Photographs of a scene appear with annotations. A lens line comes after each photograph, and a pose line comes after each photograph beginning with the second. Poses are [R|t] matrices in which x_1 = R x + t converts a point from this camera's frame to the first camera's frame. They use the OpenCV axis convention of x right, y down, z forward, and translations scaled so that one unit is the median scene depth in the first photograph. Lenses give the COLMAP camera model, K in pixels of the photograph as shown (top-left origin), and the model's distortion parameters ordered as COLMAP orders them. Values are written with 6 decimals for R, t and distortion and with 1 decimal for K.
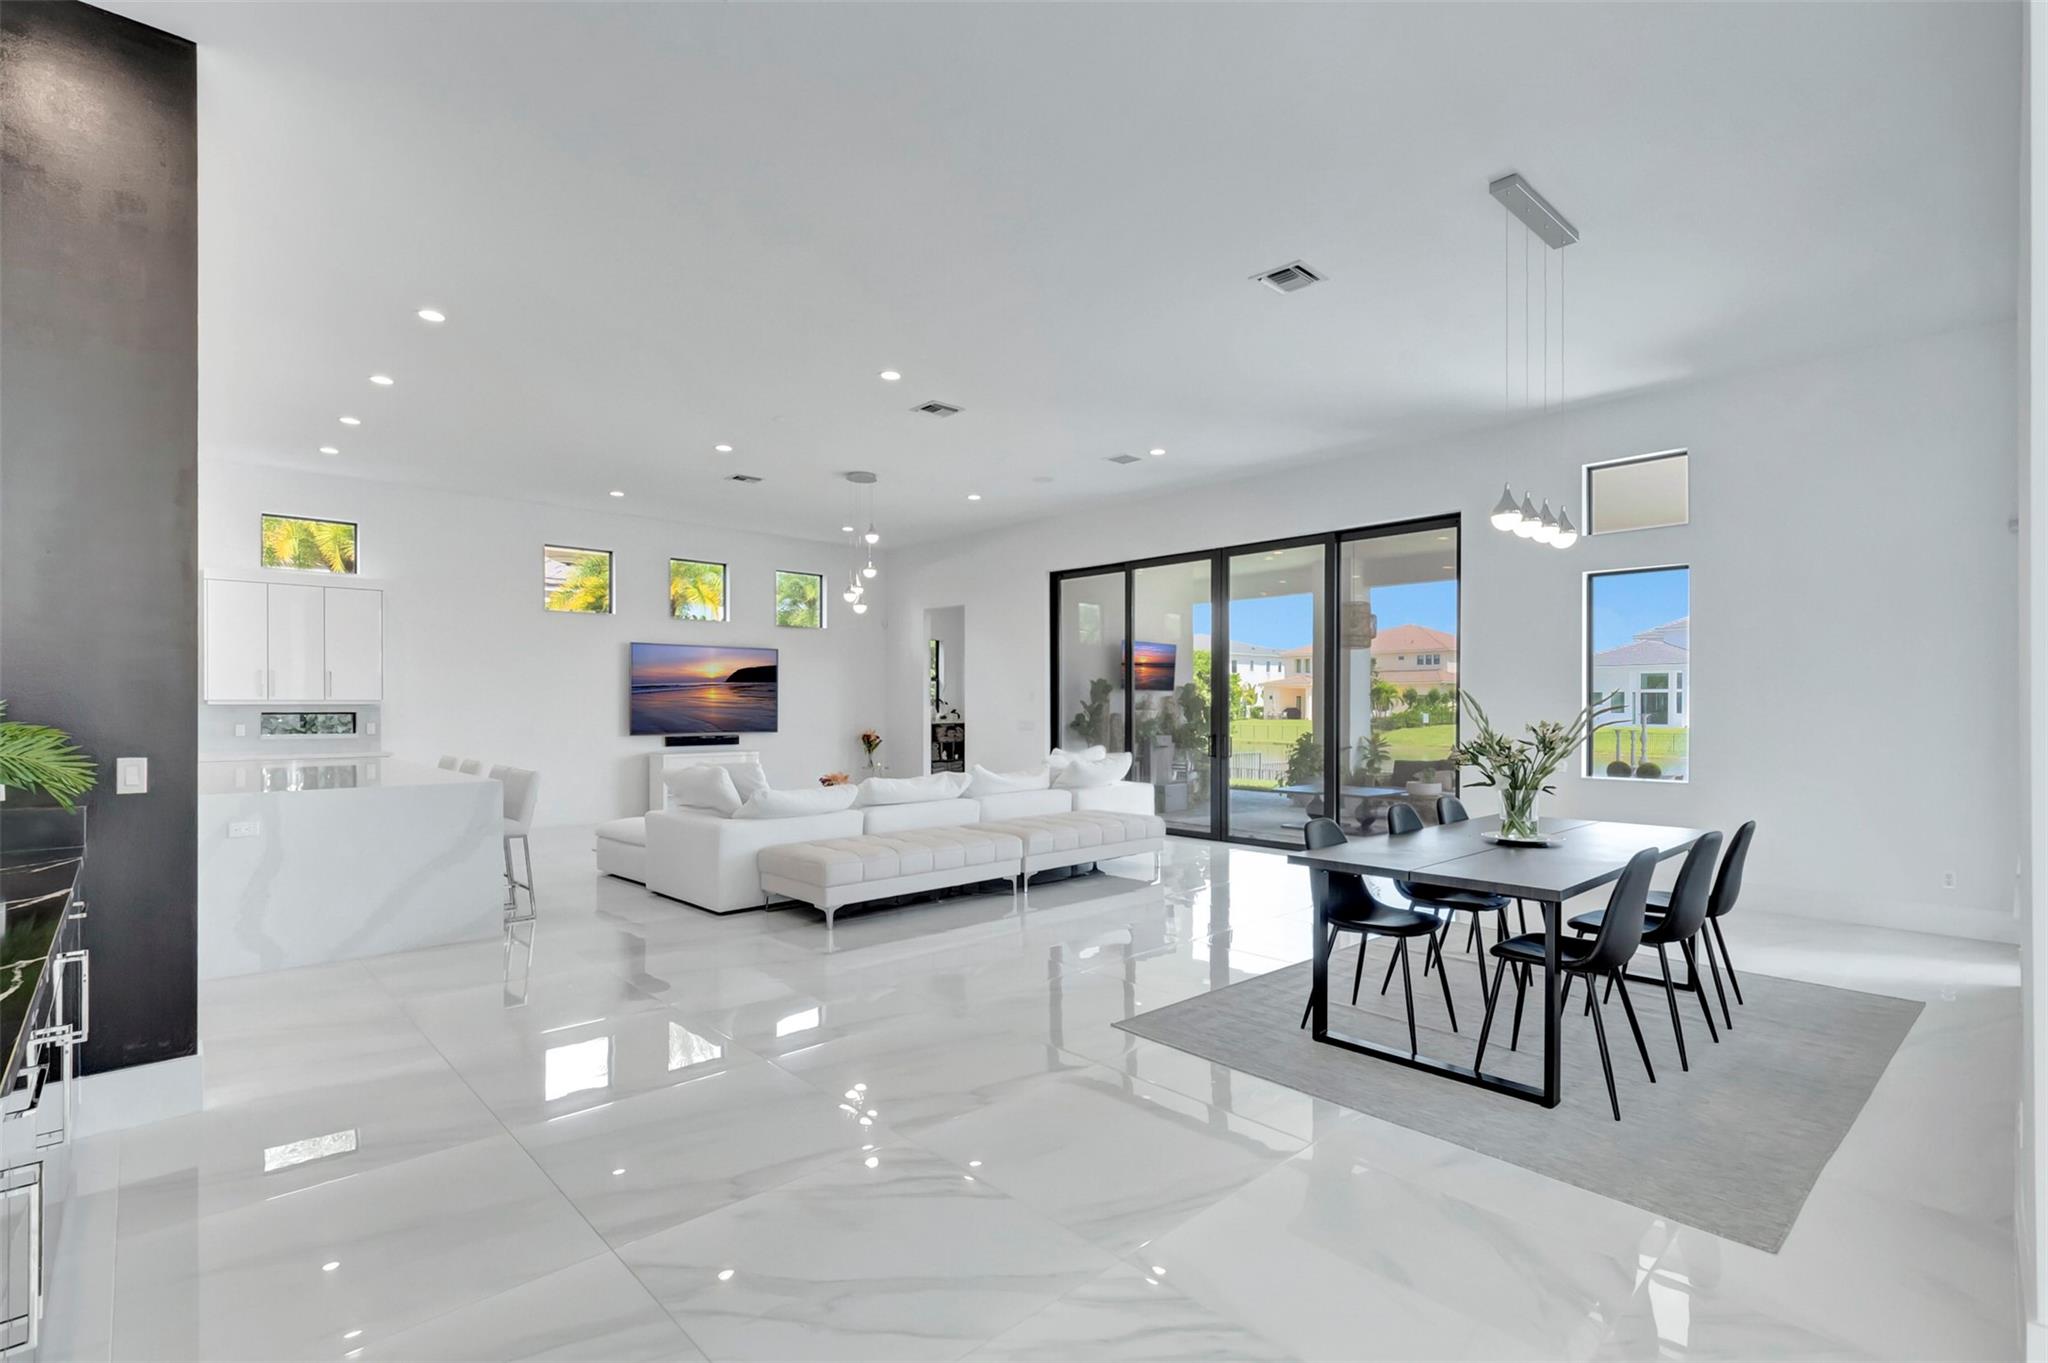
lens RADIAL K [[956.3, 0, 1027.1], [0, 956.3, 692.0], [0, 0, 1]] dist [0.000725, 0.000184]
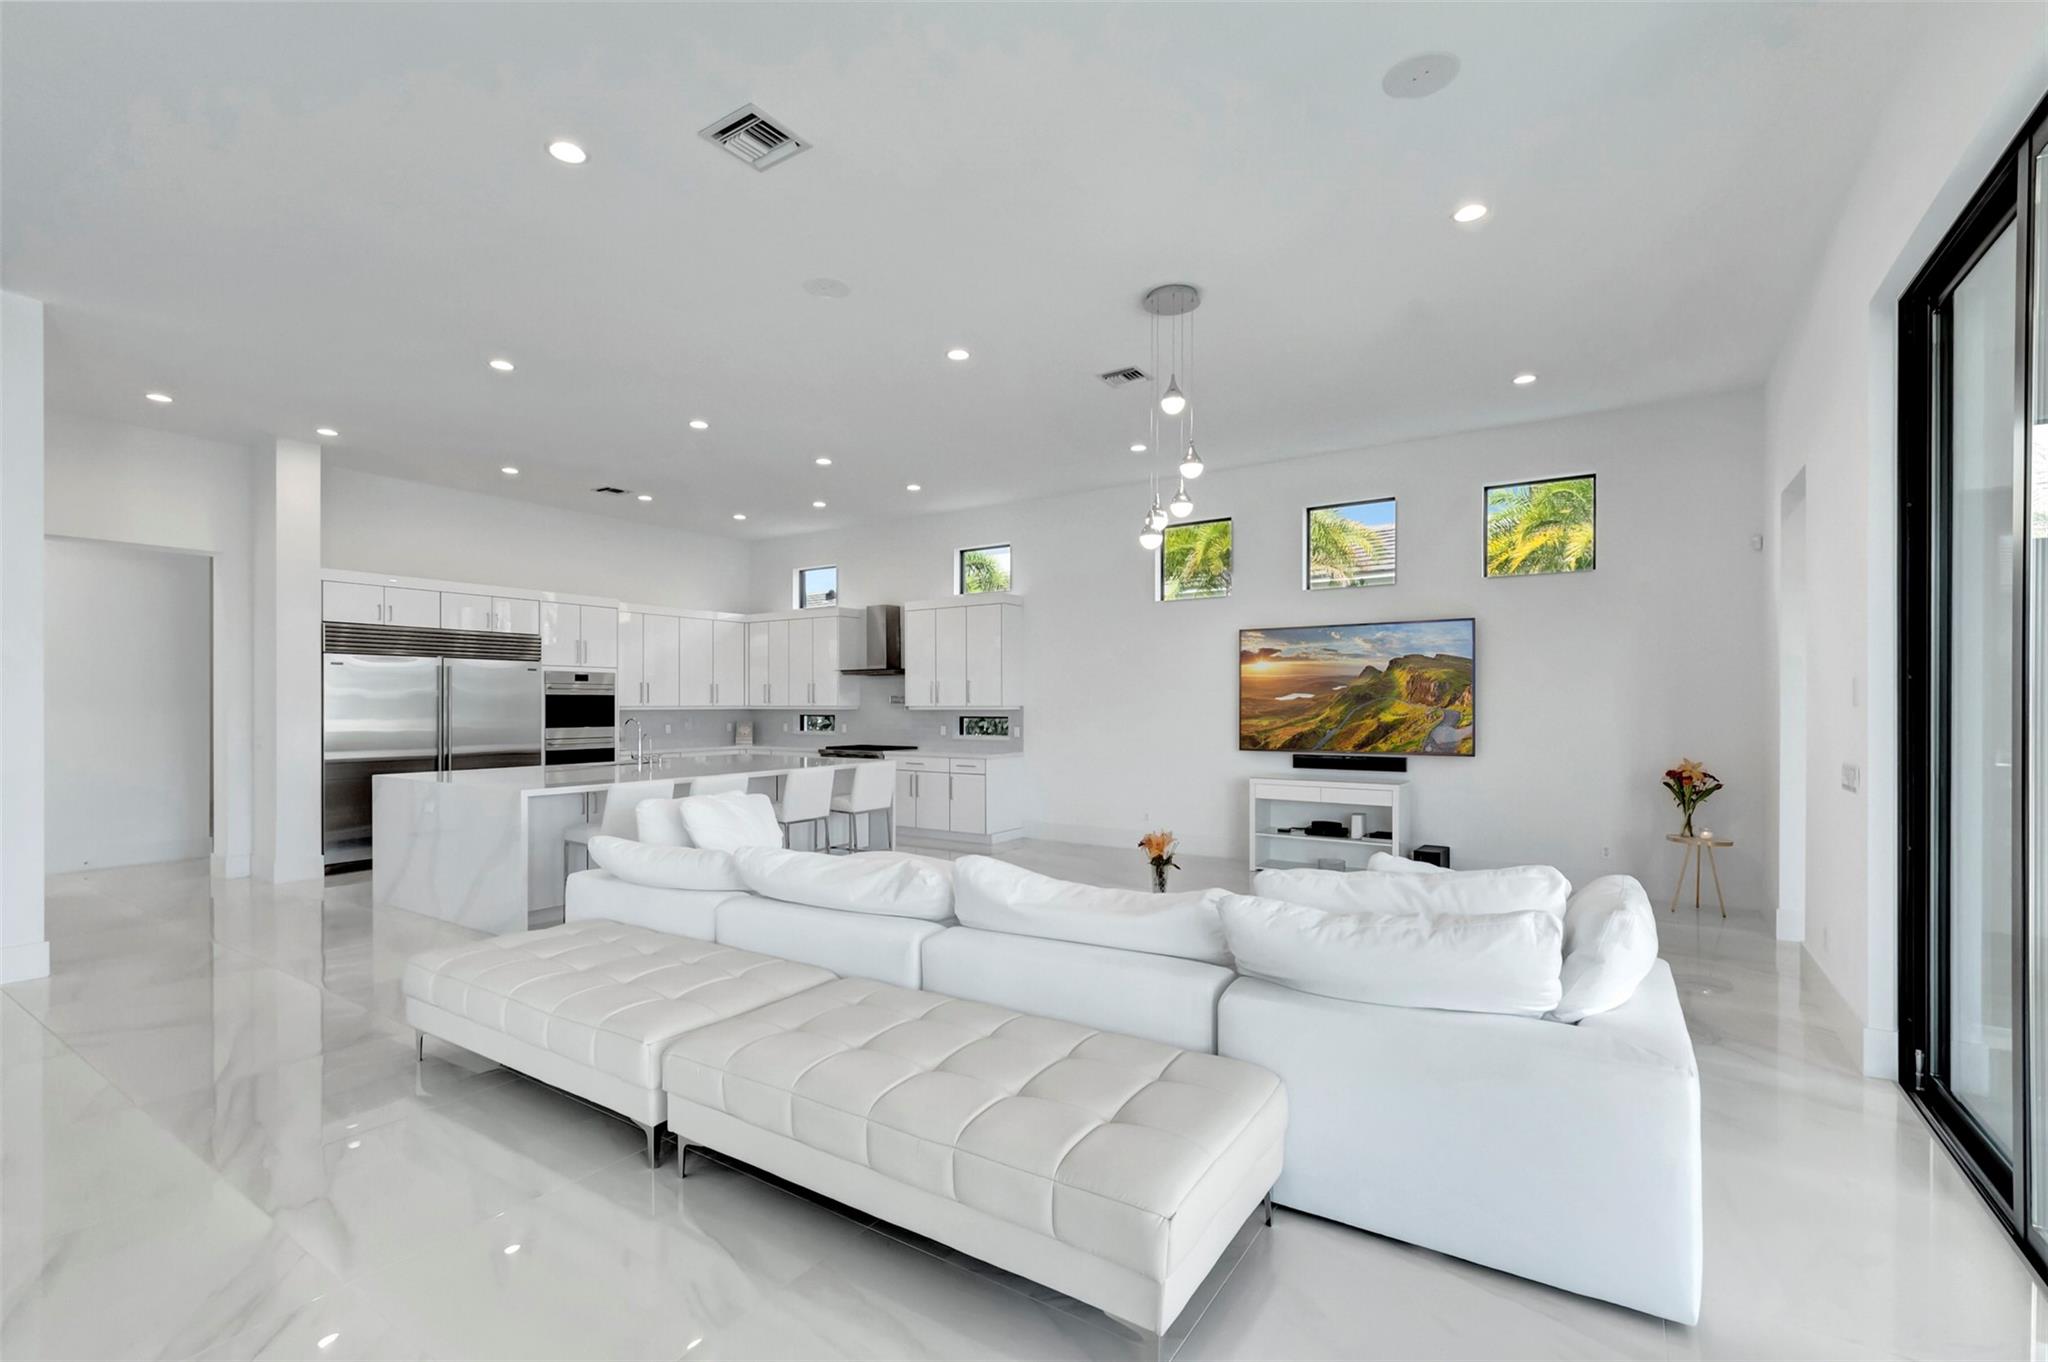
lens RADIAL K [[877.9, 0, 1022.4], [0, 877.9, 697.7], [0, 0, 1]] dist [-0.001462, -0.000057]
pose [[0.234268, -0.008961, -0.972131, 0.285642], [0.011995, 0.999908, -0.006327, 0.005314], [0.972098, -0.010178, 0.234354, 0.771602]]
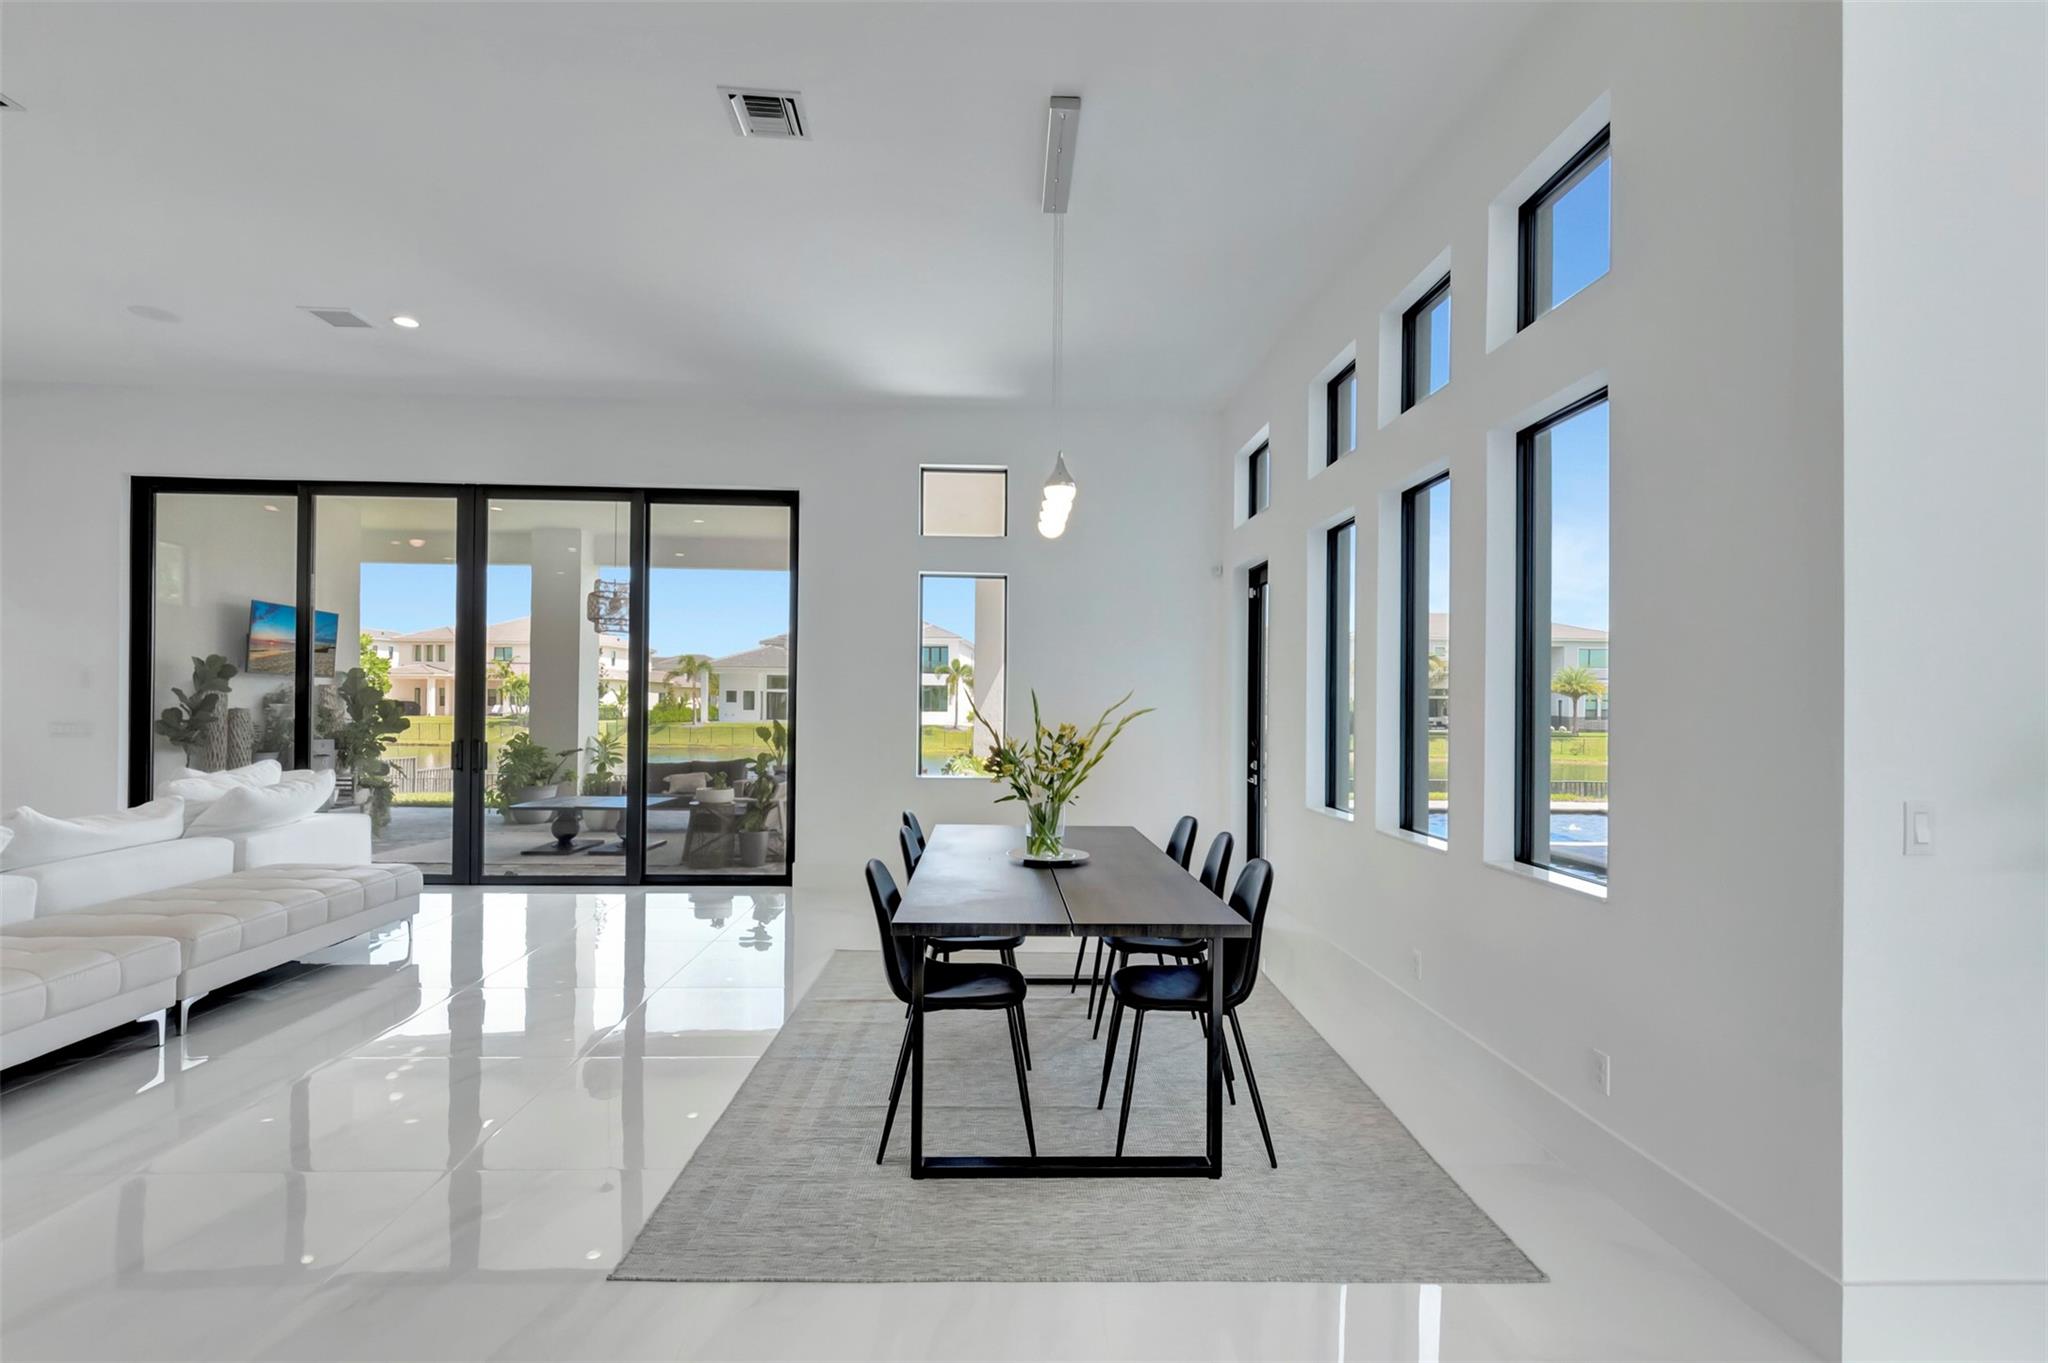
lens RADIAL K [[956.8, 0, 1027.8], [0, 956.8, 701.4], [0, 0, 1]] dist [0.002310, 0.000474]
pose [[0.653938, 0.012604, 0.756443, -0.076010], [-0.023397, 0.999720, 0.003569, 0.002934], [-0.756187, -0.020032, 0.654049, 0.199093]]
